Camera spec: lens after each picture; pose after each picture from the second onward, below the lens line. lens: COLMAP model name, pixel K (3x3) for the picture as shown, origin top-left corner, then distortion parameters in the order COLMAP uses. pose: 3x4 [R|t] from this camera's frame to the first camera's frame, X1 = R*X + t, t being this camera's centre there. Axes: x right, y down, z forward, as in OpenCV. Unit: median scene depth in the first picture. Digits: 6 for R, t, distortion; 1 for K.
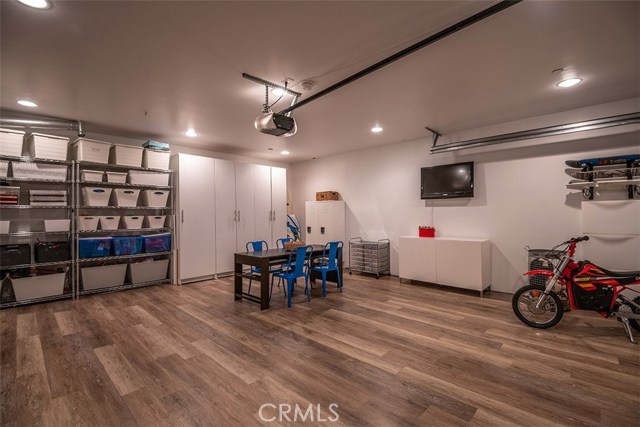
lens RADIAL K [[292.5, 0, 320.4], [0, 292.5, 213.5], [0, 0, 1]] dist [0.000495, 0.000070]
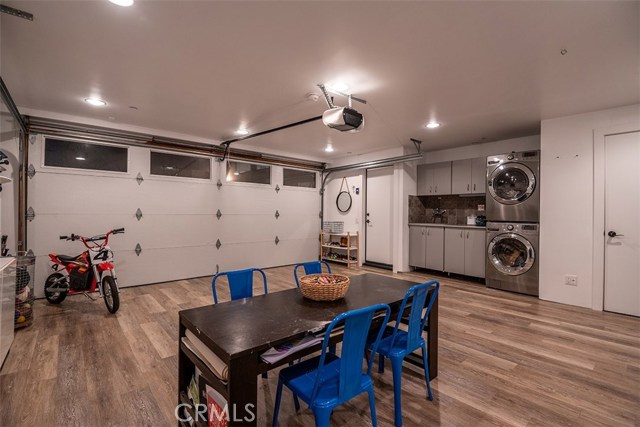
lens RADIAL K [[292.5, 0, 319.6], [0, 292.5, 212.9], [0, 0, 1]] dist [0.000495, 0.000070]
pose [[-0.995669, -0.001796, 0.092952, -0.152980], [-0.002143, 0.999991, -0.003634, 0.004719], [-0.092945, -0.003818, -0.995664, 1.803645]]
